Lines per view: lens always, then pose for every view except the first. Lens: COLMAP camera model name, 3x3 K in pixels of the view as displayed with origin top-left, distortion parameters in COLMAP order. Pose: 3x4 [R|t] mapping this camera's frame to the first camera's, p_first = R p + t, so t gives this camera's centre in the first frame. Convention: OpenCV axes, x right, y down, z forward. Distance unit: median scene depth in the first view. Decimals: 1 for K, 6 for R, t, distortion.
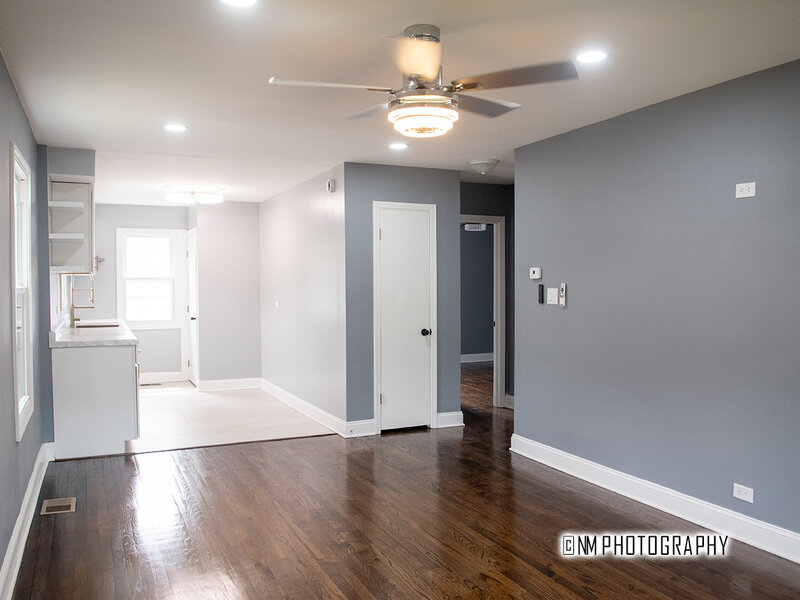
lens RADIAL K [[675.4, 0, 401.8], [0, 675.4, 298.8], [0, 0, 1]] dist [-0.012487, -0.010933]
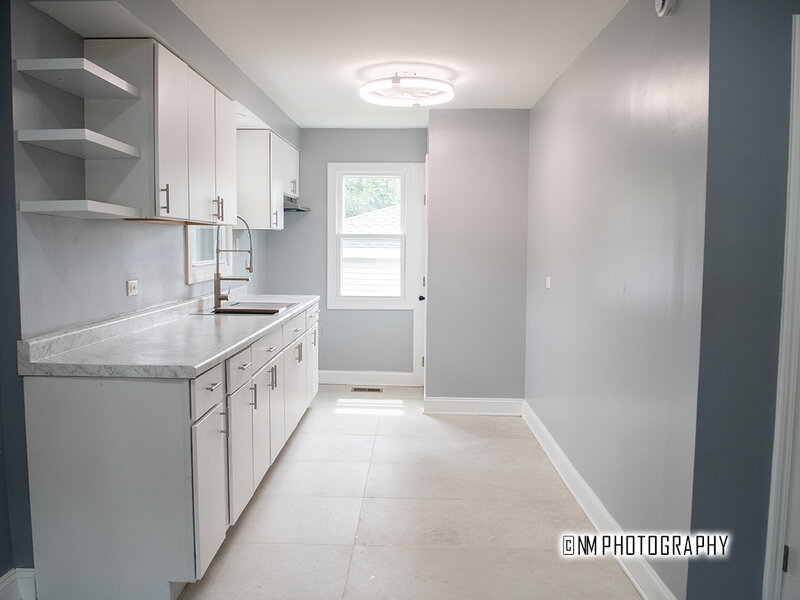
lens RADIAL K [[675.4, 0, 400.2], [0, 675.4, 299.0], [0, 0, 1]] dist [-0.012487, -0.010933]
pose [[0.901247, 0.047542, -0.430690, -0.070583], [-0.023526, 0.997865, 0.060922, -0.012823], [0.432667, -0.044773, 0.900441, 0.585039]]
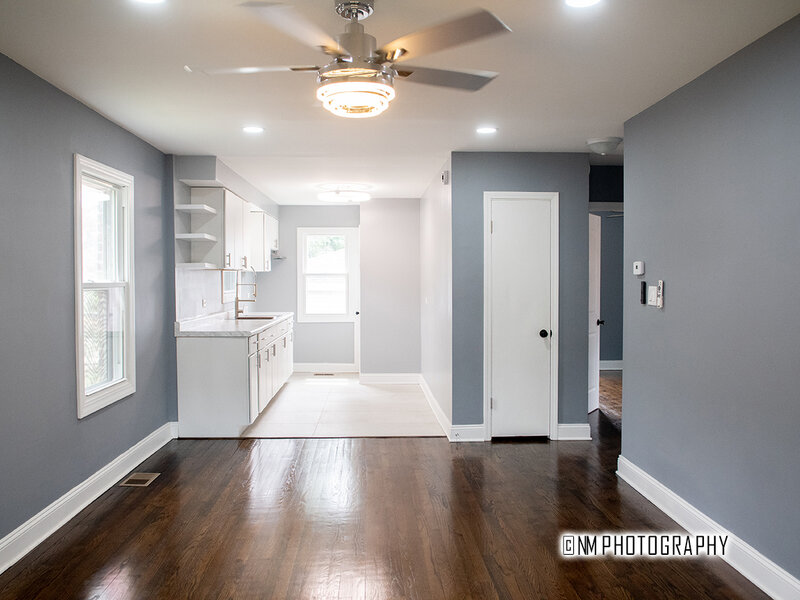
lens RADIAL K [[675.4, 0, 399.4], [0, 675.4, 299.2], [0, 0, 1]] dist [-0.012487, -0.010933]
pose [[0.926263, 0.013933, -0.376619, 0.201729], [-0.011437, 0.999895, 0.008863, -0.002679], [0.376703, -0.003902, 0.926326, 0.089287]]
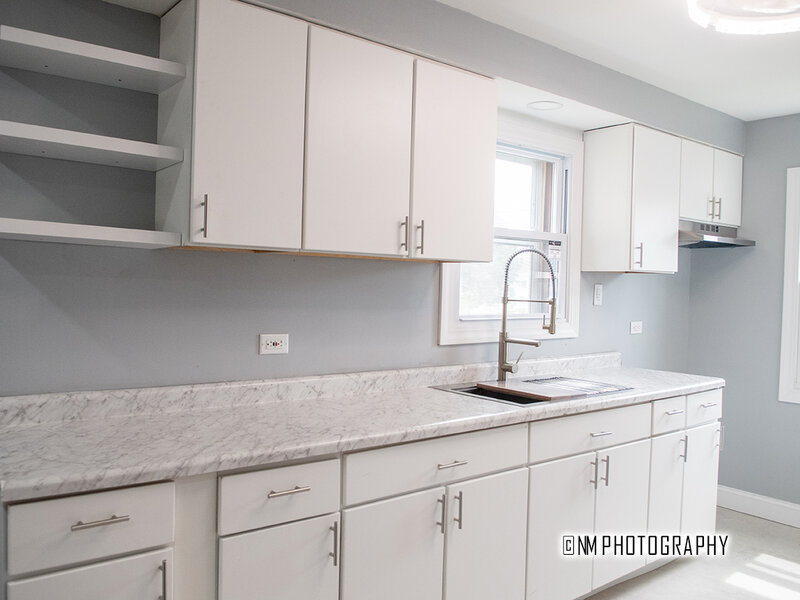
lens RADIAL K [[675.4, 0, 400.9], [0, 675.4, 298.8], [0, 0, 1]] dist [-0.012487, -0.010933]
pose [[0.257539, 0.026863, -0.965894, -0.092856], [-0.049315, 0.998676, 0.014626, -0.020543], [0.965009, 0.043866, 0.258523, 0.954544]]
